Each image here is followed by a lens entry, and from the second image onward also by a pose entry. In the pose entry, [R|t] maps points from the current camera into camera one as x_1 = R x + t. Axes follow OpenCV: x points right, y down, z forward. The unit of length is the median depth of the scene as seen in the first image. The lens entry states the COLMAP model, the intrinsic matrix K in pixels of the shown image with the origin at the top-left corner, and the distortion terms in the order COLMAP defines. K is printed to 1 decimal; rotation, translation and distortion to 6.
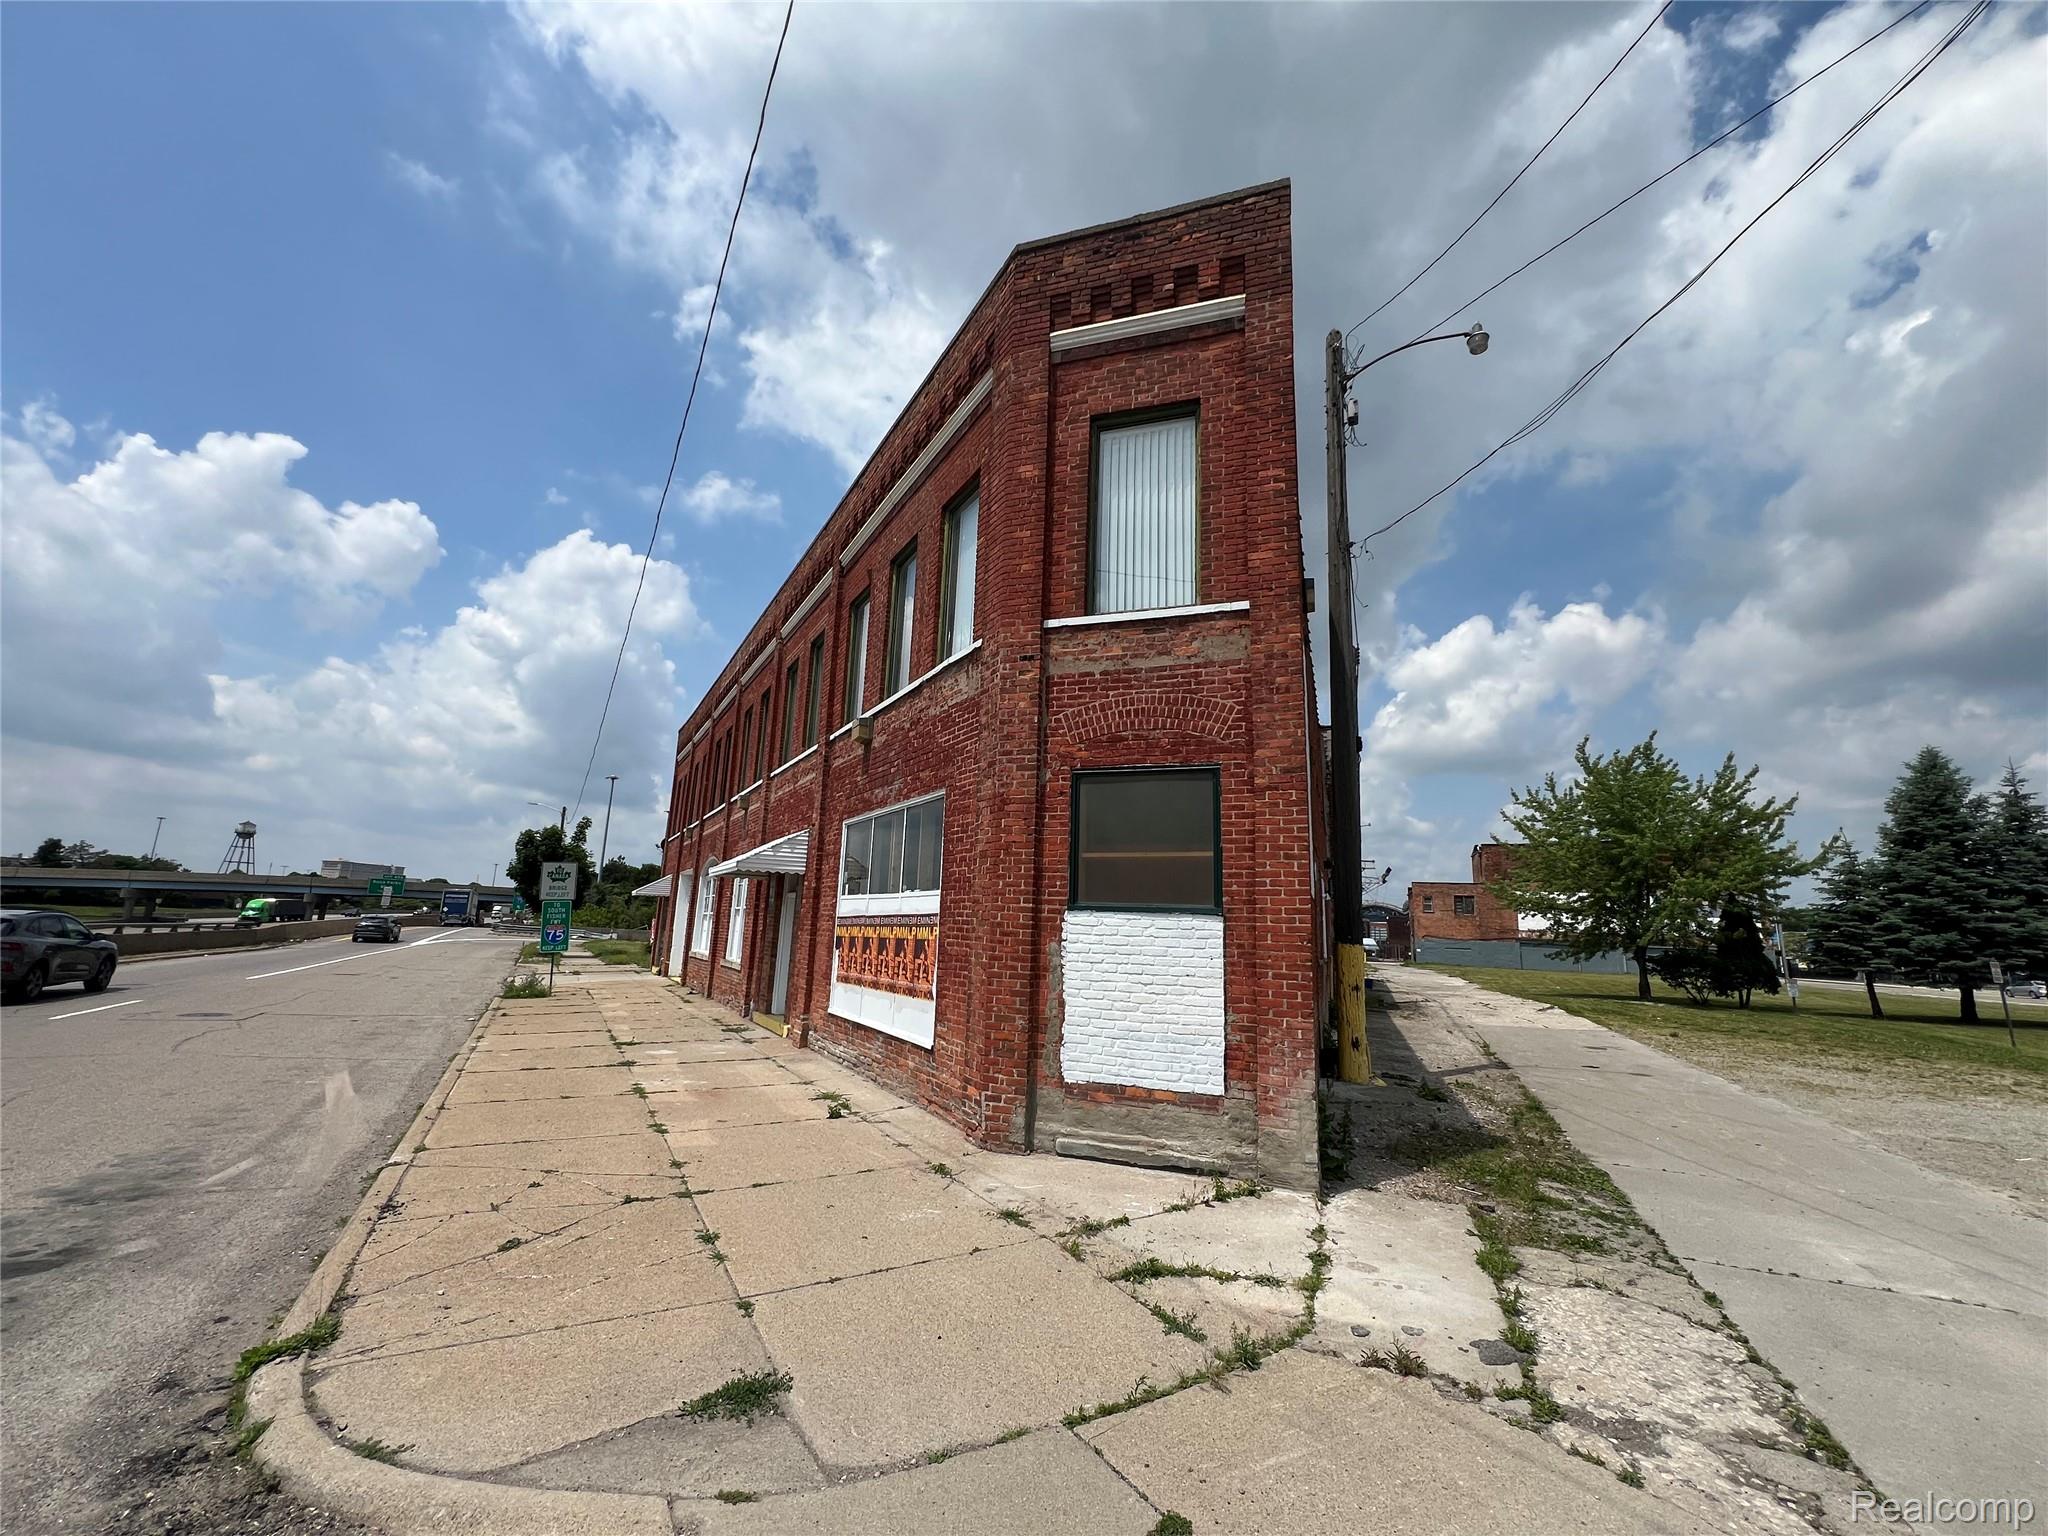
lens RADIAL K [[823.7, 0, 1024.0], [0, 823.7, 768.0], [0, 0, 1]] dist [-0.003489, -0.000439]
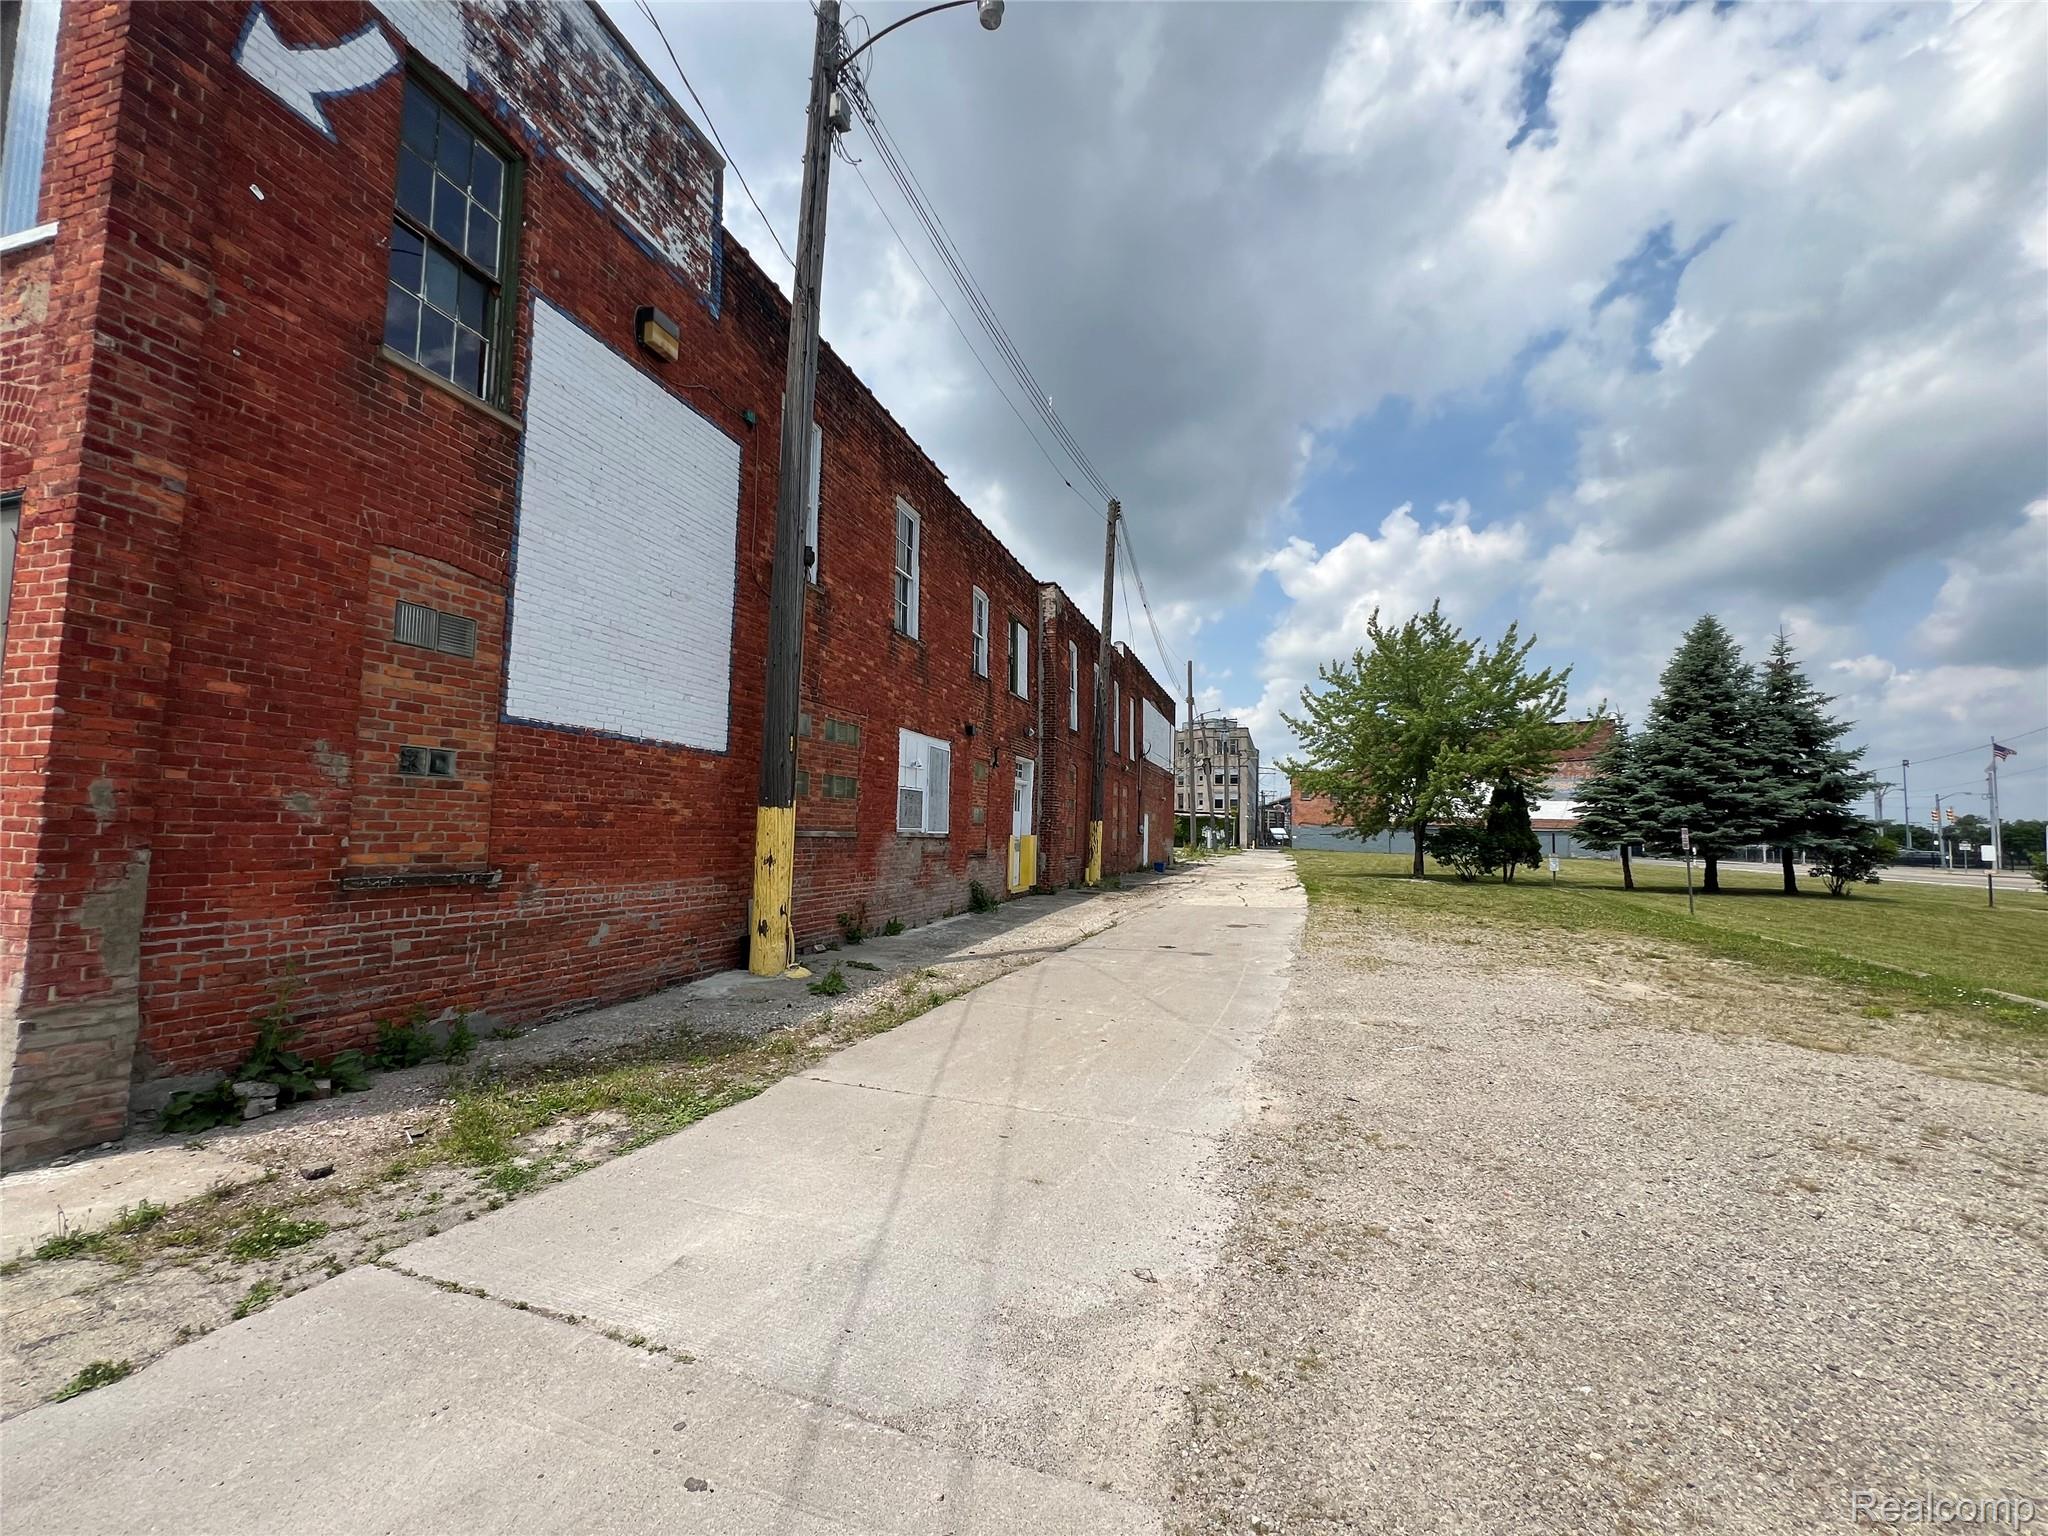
lens RADIAL K [[823.7, 0, 1024.0], [0, 823.7, 768.0], [0, 0, 1]] dist [-0.003489, -0.000439]
pose [[0.997416, -0.011979, 0.070836, 0.240998], [0.003224, 0.992470, 0.122446, 0.032959], [-0.071770, -0.121901, 0.989944, 0.082196]]
